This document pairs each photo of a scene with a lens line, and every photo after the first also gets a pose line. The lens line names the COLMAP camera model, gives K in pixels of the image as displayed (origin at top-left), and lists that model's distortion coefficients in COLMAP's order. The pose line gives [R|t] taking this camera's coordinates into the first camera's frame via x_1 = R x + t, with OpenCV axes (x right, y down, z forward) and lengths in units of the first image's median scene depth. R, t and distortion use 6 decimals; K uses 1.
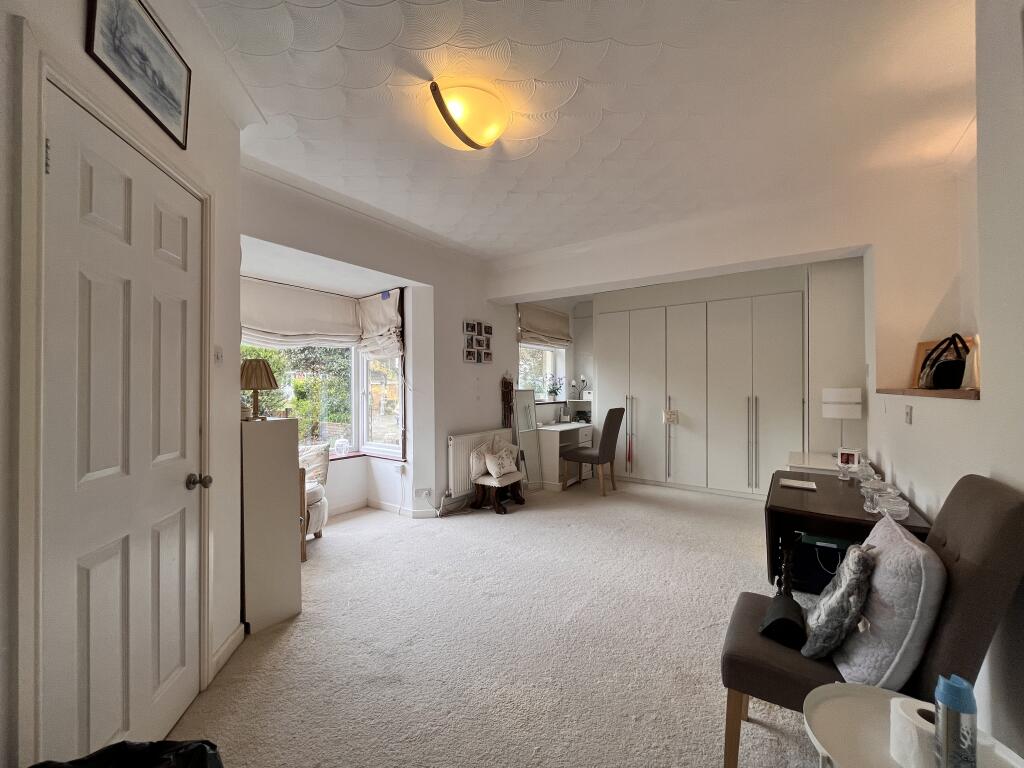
lens RADIAL K [[411.0, 0, 512.0], [0, 411.0, 384.0], [0, 0, 1]] dist [-0.003461, -0.000477]
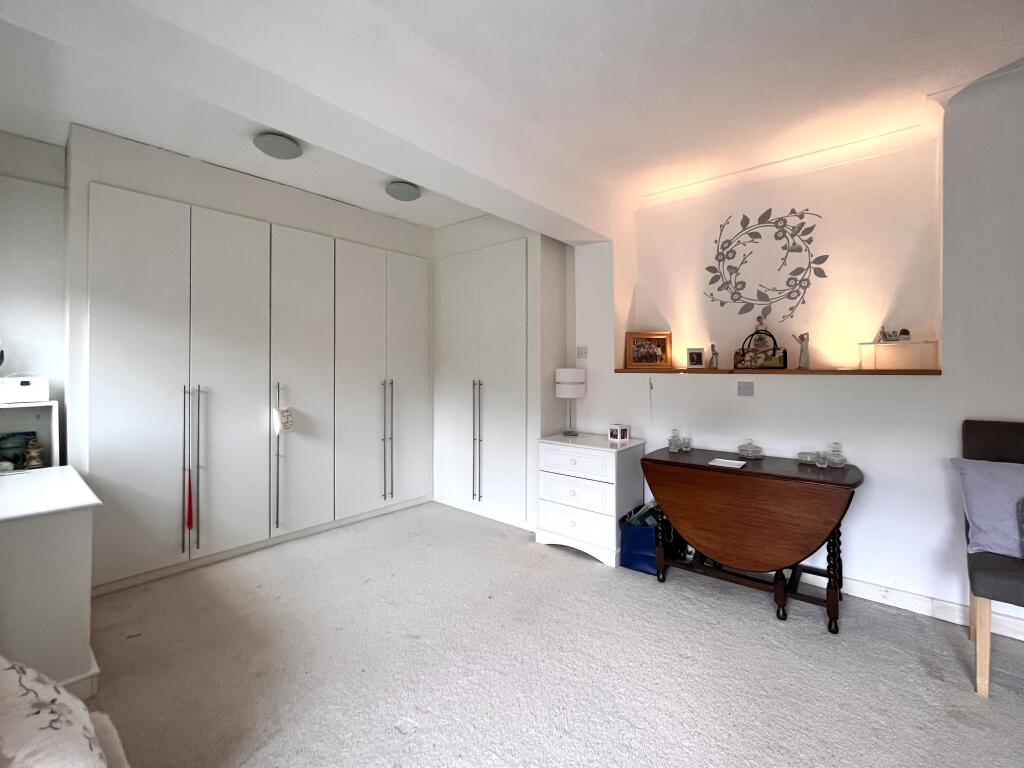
lens RADIAL K [[438.1, 0, 511.5], [0, 438.1, 362.7], [0, 0, 1]] dist [-0.000842, -0.000177]
pose [[0.090550, 0.007350, 0.995865, -0.231168], [-0.007088, 0.999952, -0.006736, 0.003630], [-0.995867, -0.006449, 0.090597, 0.764350]]
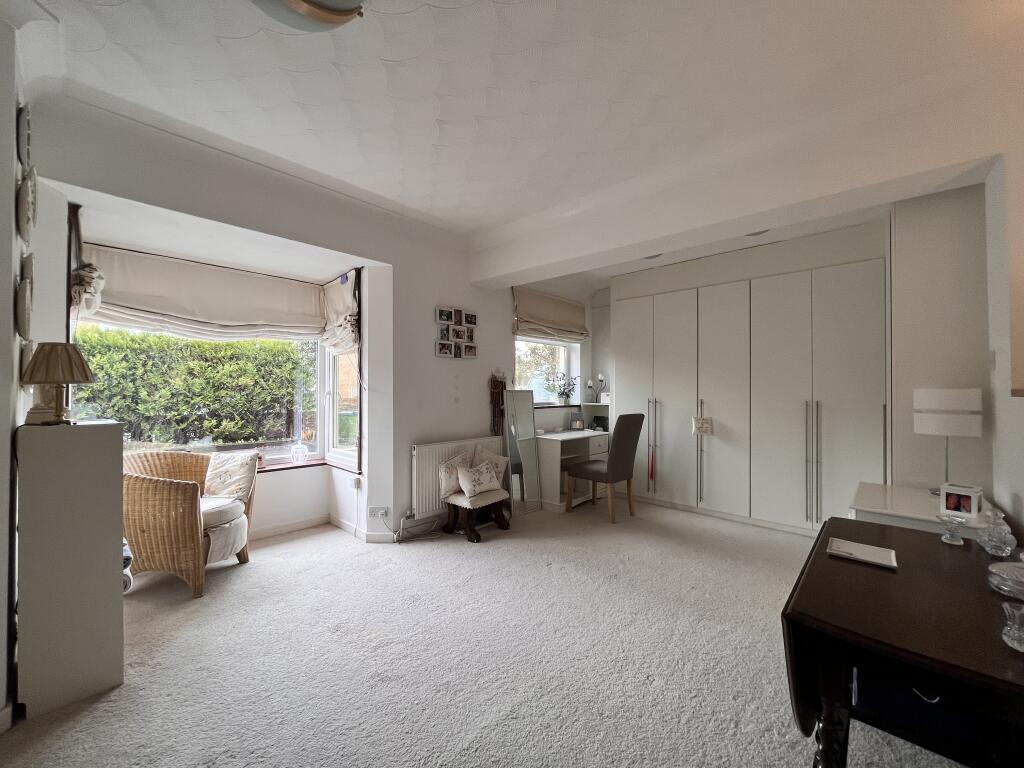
lens RADIAL K [[411.0, 0, 512.0], [0, 411.0, 384.0], [0, 0, 1]] dist [-0.003461, -0.000477]
pose [[0.990774, 0.004043, -0.135461, 0.153358], [-0.004983, 0.999966, -0.006603, 0.007618], [0.135429, 0.007217, 0.990761, 0.193578]]
